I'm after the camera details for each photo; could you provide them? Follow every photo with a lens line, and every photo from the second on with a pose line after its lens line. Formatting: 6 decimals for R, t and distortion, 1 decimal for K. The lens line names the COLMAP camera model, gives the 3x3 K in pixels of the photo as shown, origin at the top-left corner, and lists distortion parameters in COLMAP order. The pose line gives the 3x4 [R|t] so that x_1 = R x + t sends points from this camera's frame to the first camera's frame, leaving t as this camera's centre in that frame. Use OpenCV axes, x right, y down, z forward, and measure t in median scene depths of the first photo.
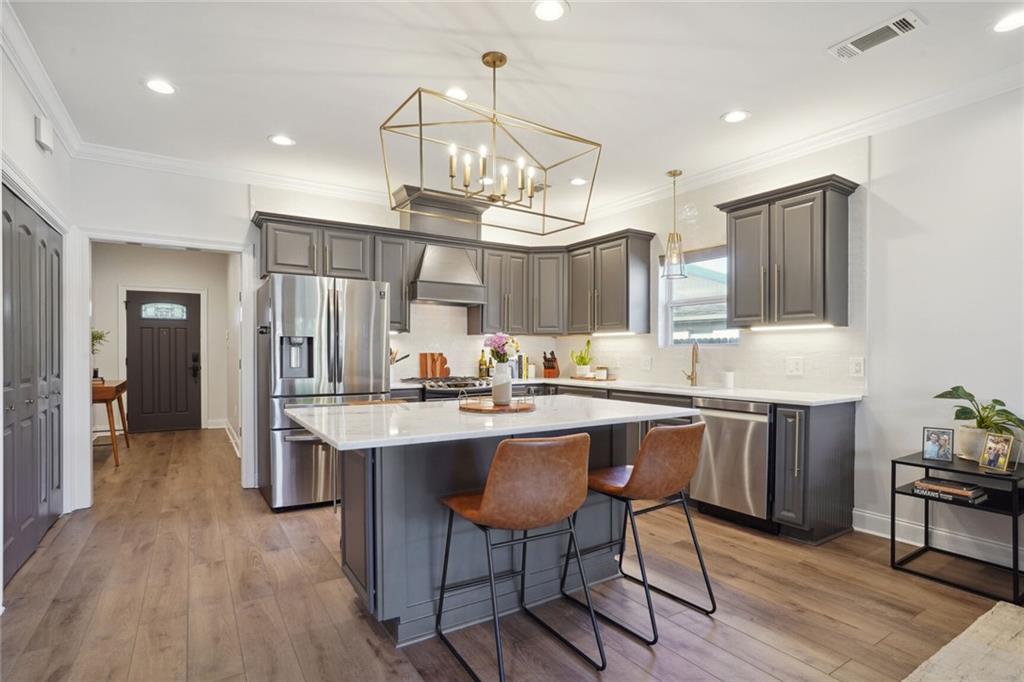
lens RADIAL K [[516.5, 0, 541.7], [0, 516.5, 354.2], [0, 0, 1]] dist [-0.047355, 0.016242]
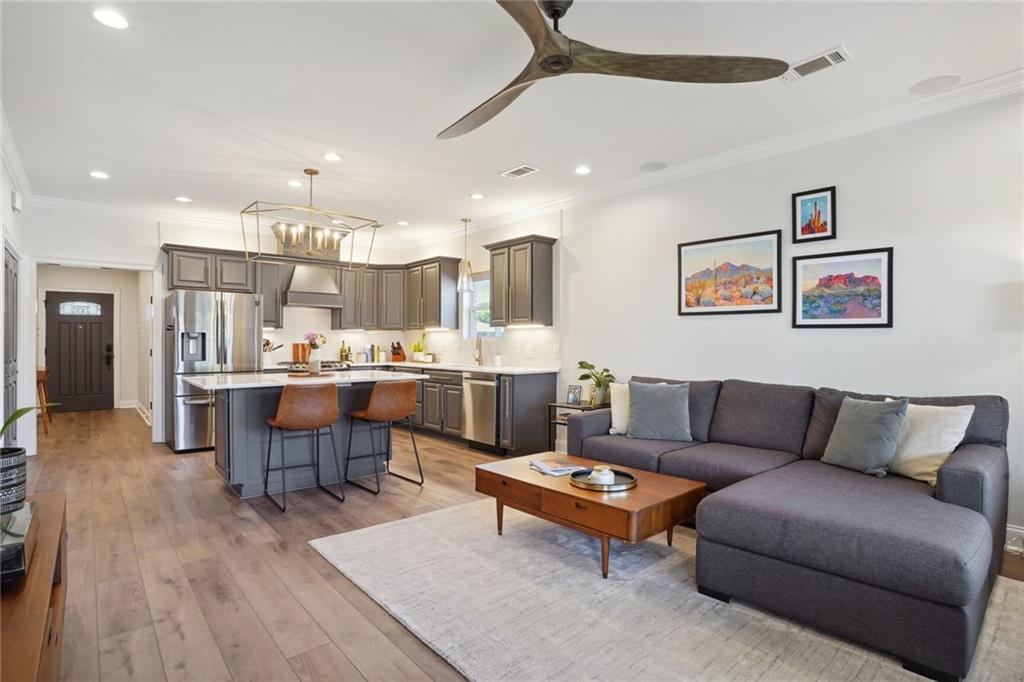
lens RADIAL K [[516.5, 0, 529.2], [0, 516.5, 337.1], [0, 0, 1]] dist [-0.047355, 0.016242]
pose [[0.993474, -0.002404, 0.114030, 0.296388], [0.003889, 0.999911, -0.012801, 0.000452], [-0.113989, 0.013161, 0.993395, -0.528103]]
